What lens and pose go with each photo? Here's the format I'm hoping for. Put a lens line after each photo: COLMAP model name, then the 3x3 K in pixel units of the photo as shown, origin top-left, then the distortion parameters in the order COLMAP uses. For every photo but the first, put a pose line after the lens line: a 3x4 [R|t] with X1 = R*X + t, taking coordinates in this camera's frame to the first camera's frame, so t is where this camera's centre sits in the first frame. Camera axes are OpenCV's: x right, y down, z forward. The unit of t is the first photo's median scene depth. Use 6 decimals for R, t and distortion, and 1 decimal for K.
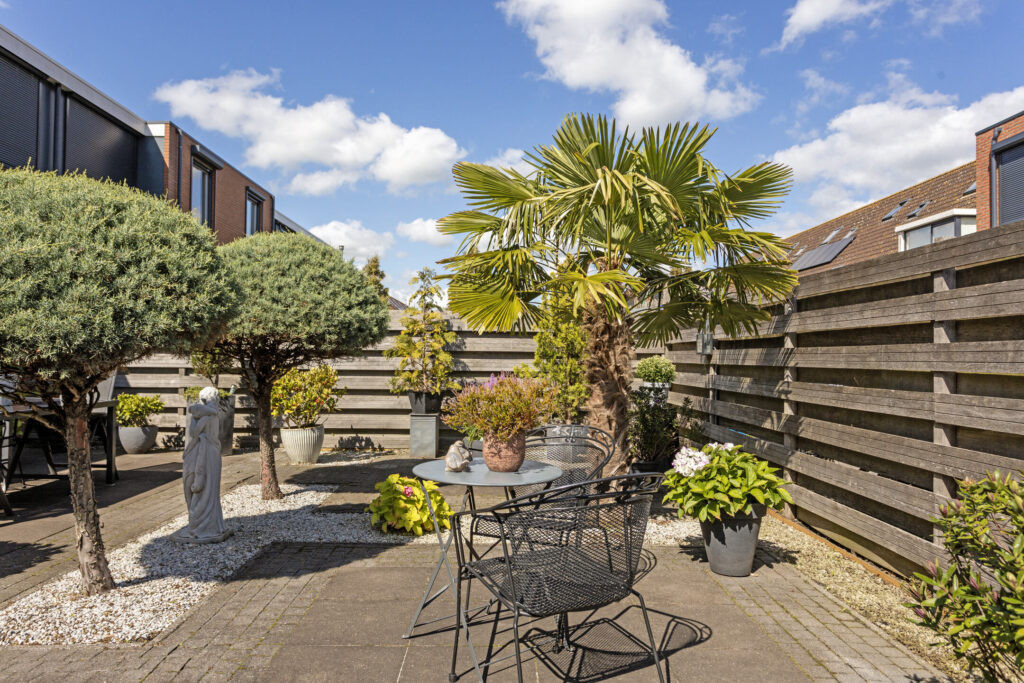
lens RADIAL K [[676.8, 0, 512.0], [0, 676.8, 341.5], [0, 0, 1]] dist [0.004425, 0.001970]
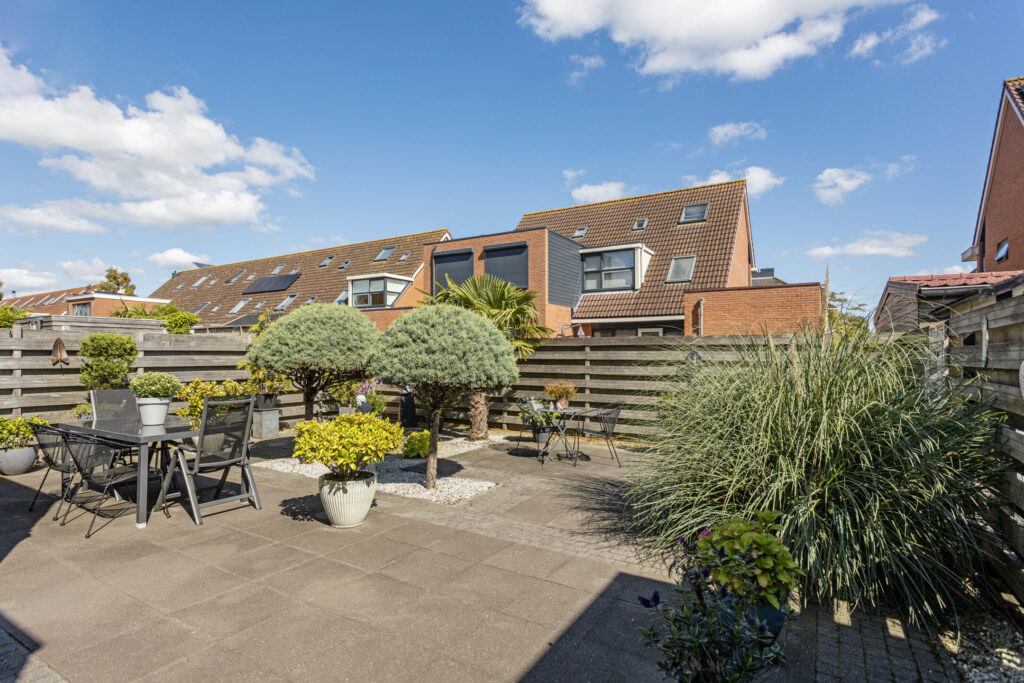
lens RADIAL K [[521.2, 0, 512.0], [0, 521.2, 341.5], [0, 0, 1]] dist [0.000601, -0.000014]
pose [[0.540822, 0.011072, 0.841064, -1.354684], [-0.017366, 0.999847, -0.001995, -0.079962], [-0.840958, -0.013526, 0.540932, -0.108090]]
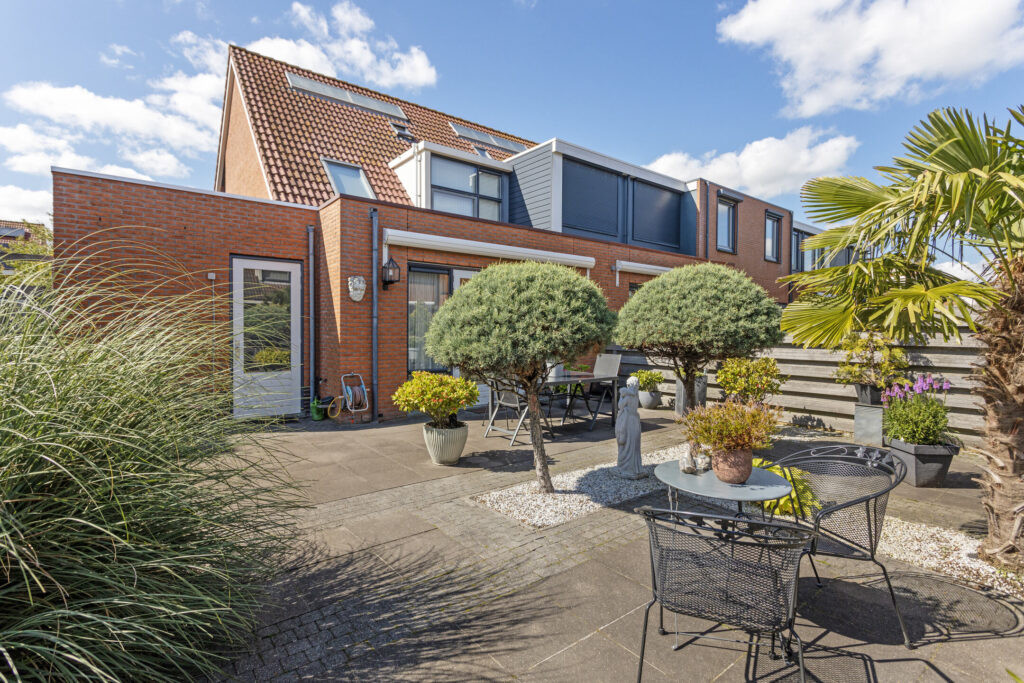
lens RADIAL K [[491.2, 0, 512.0], [0, 491.2, 341.5], [0, 0, 1]] dist [0.001910, 0.000172]
pose [[0.601336, 0.014355, -0.798867, 0.251898], [0.017745, 0.999352, 0.031315, -0.047809], [0.798799, -0.033006, 0.600692, 0.117290]]
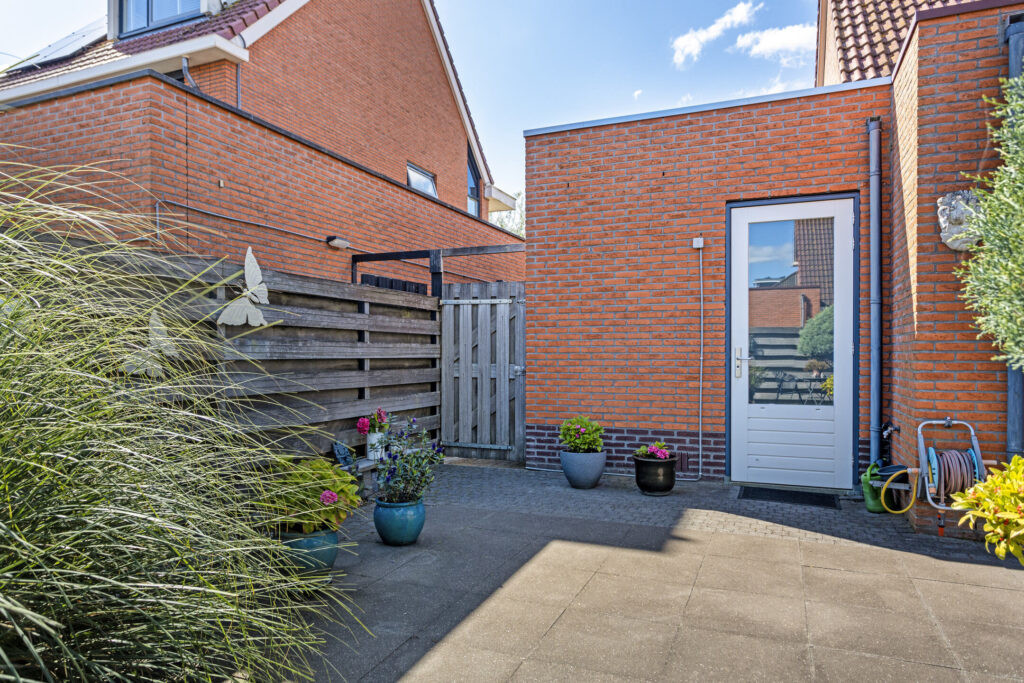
lens RADIAL K [[653.8, 0, 513.0], [0, 653.8, 356.6], [0, 0, 1]] dist [0.001834, 0.001188]
pose [[-0.404429, -0.002562, -0.914566, -0.221422], [0.020970, 0.999707, -0.012073, 0.002654], [0.914329, -0.024061, -0.404256, 0.455422]]
